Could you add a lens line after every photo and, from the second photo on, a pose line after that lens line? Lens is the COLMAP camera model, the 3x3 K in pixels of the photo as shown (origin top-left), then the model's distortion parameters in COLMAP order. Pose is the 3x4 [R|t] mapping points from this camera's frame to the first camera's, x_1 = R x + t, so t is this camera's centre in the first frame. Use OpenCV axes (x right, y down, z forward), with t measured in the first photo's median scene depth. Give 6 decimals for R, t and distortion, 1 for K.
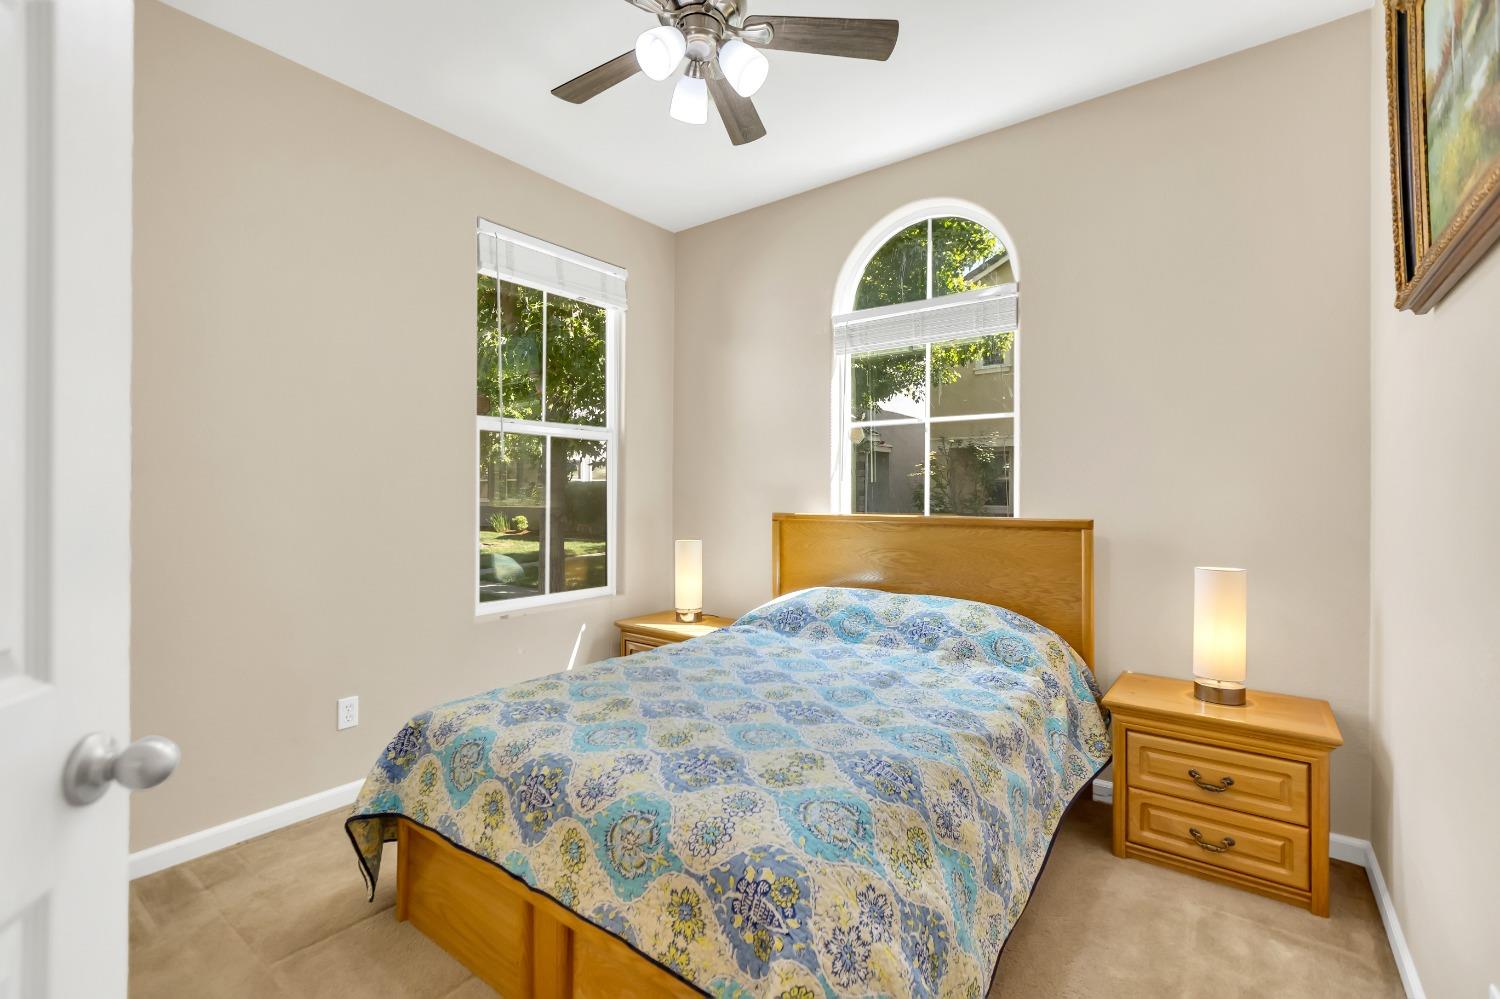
lens RADIAL K [[666.5, 0, 749.6], [0, 666.5, 495.5], [0, 0, 1]] dist [0.000403, 0.000129]
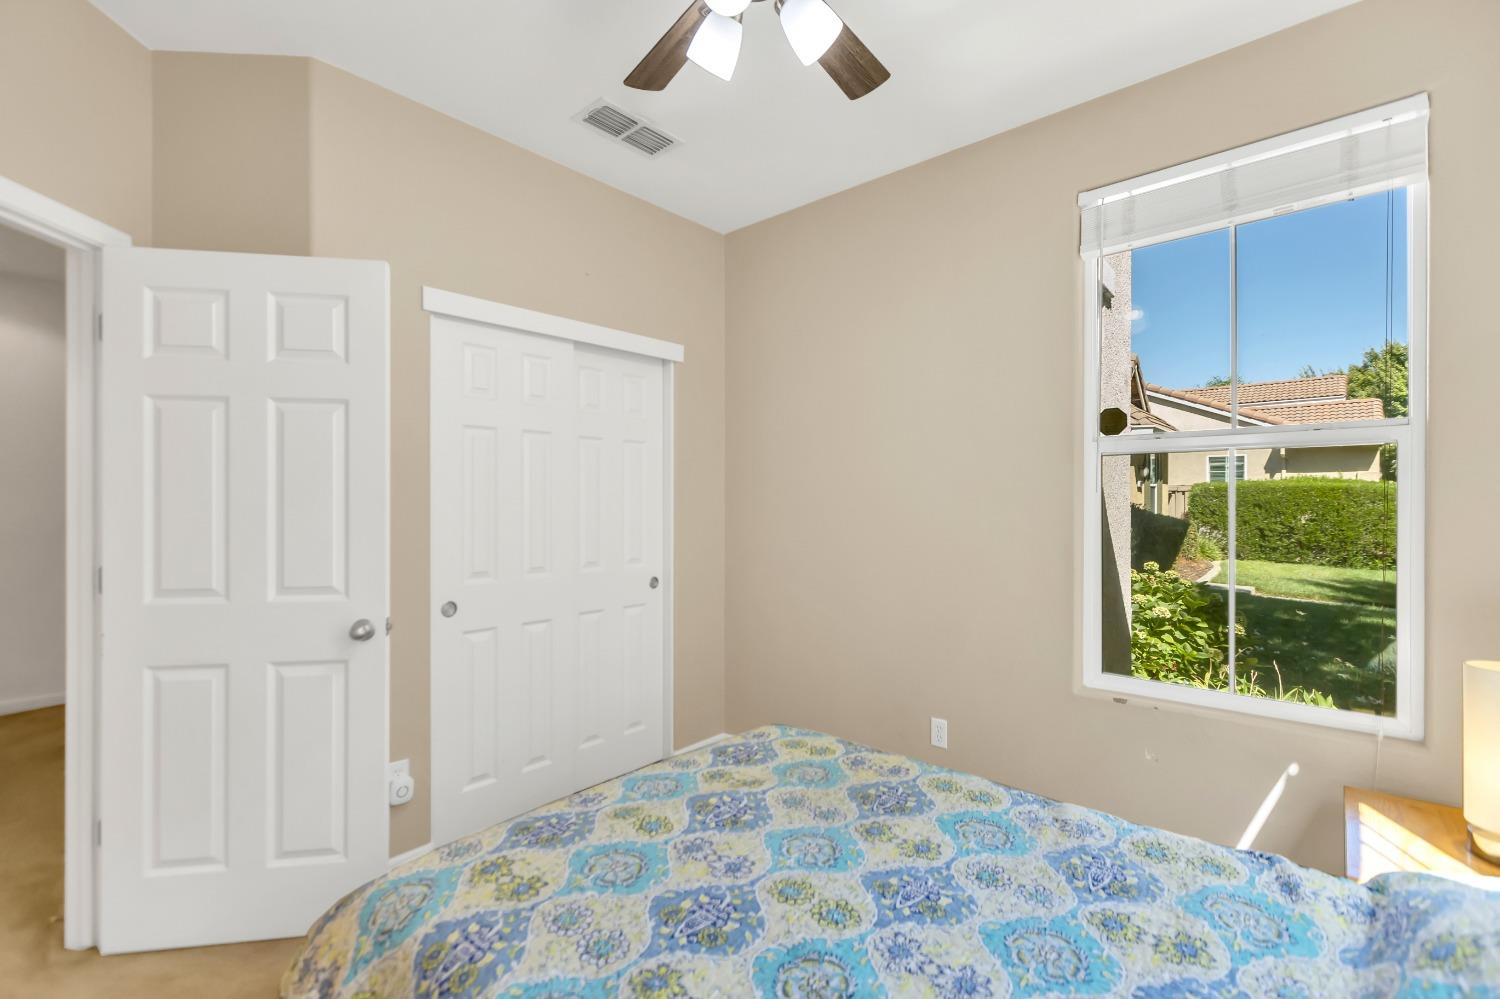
lens RADIAL K [[666.5, 0, 741.4], [0, 666.5, 502.7], [0, 0, 1]] dist [0.000403, 0.000129]
pose [[-0.083155, -0.005865, -0.996519, 0.645802], [0.002542, 0.999978, -0.006097, -0.056511], [0.996533, -0.003040, -0.083139, 0.973837]]
